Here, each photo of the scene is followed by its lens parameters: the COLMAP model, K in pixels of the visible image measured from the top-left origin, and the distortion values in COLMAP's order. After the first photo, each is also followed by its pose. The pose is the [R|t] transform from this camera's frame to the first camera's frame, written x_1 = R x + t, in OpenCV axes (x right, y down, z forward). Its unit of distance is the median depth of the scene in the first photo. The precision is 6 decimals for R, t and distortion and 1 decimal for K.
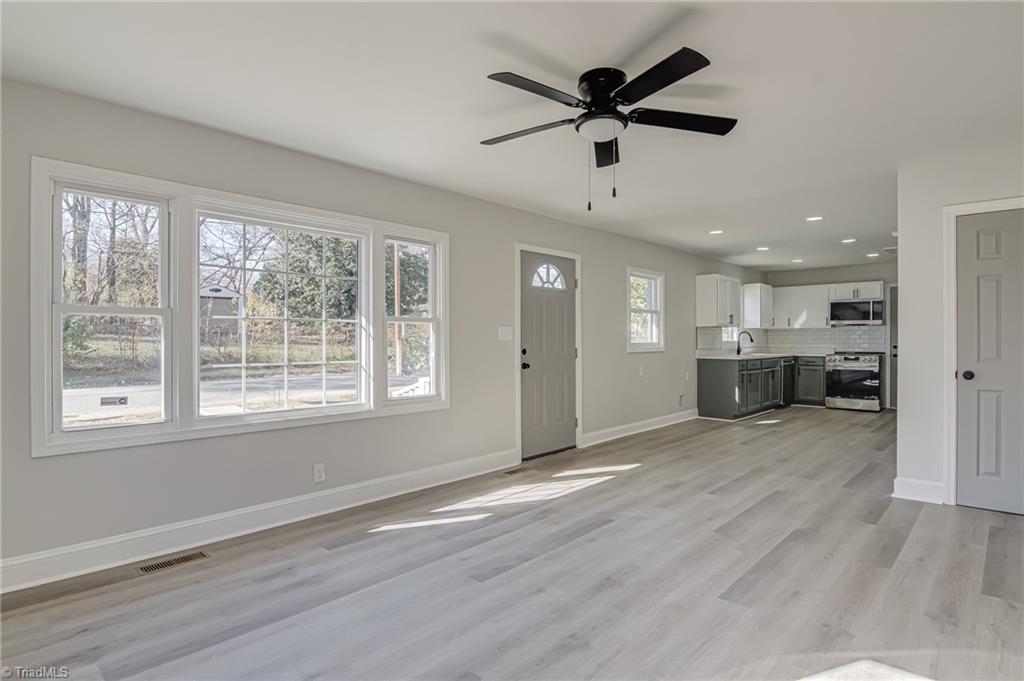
lens RADIAL K [[535.5, 0, 517.0], [0, 535.5, 343.4], [0, 0, 1]] dist [-0.006684, -0.001525]
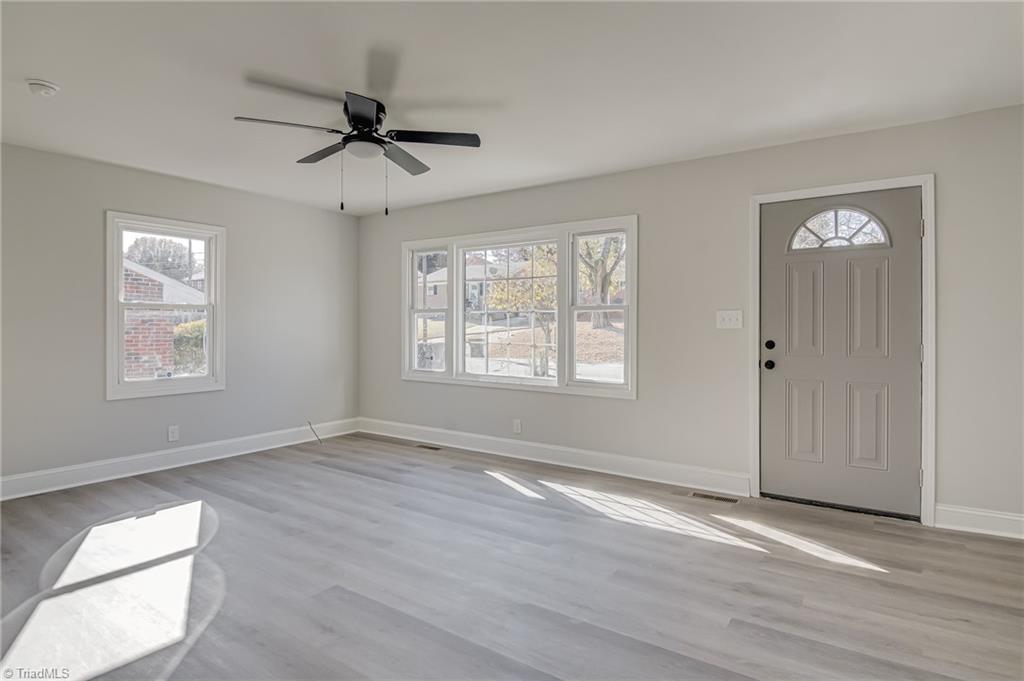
lens RADIAL K [[546.5, 0, 526.3], [0, 546.5, 329.7], [0, 0, 1]] dist [-0.002240, -0.000835]
pose [[0.153608, 0.009558, -0.988086, 0.397101], [-0.010328, 0.999914, 0.008067, -0.004176], [0.988078, 0.008966, 0.153694, 0.329919]]
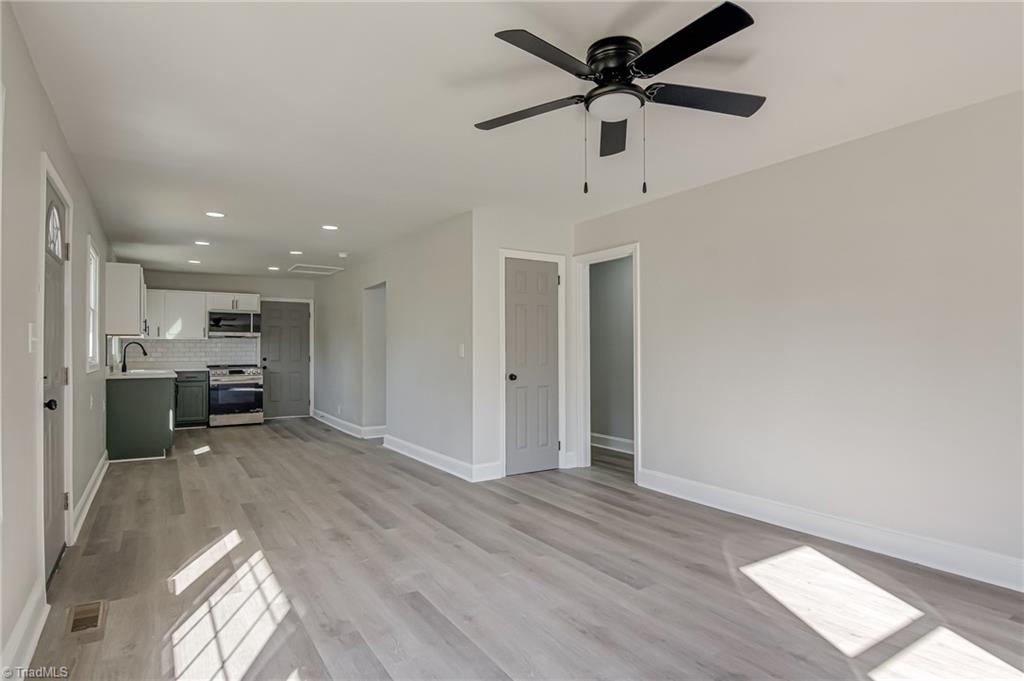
lens RADIAL K [[556.3, 0, 512.0], [0, 556.3, 340.5], [0, 0, 1]] dist [-0.002521, -0.001911]
pose [[0.260038, 0.017708, 0.965436, -0.212821], [0.011398, 0.999706, -0.021407, -0.001014], [-0.965531, 0.016570, 0.259759, 0.262966]]
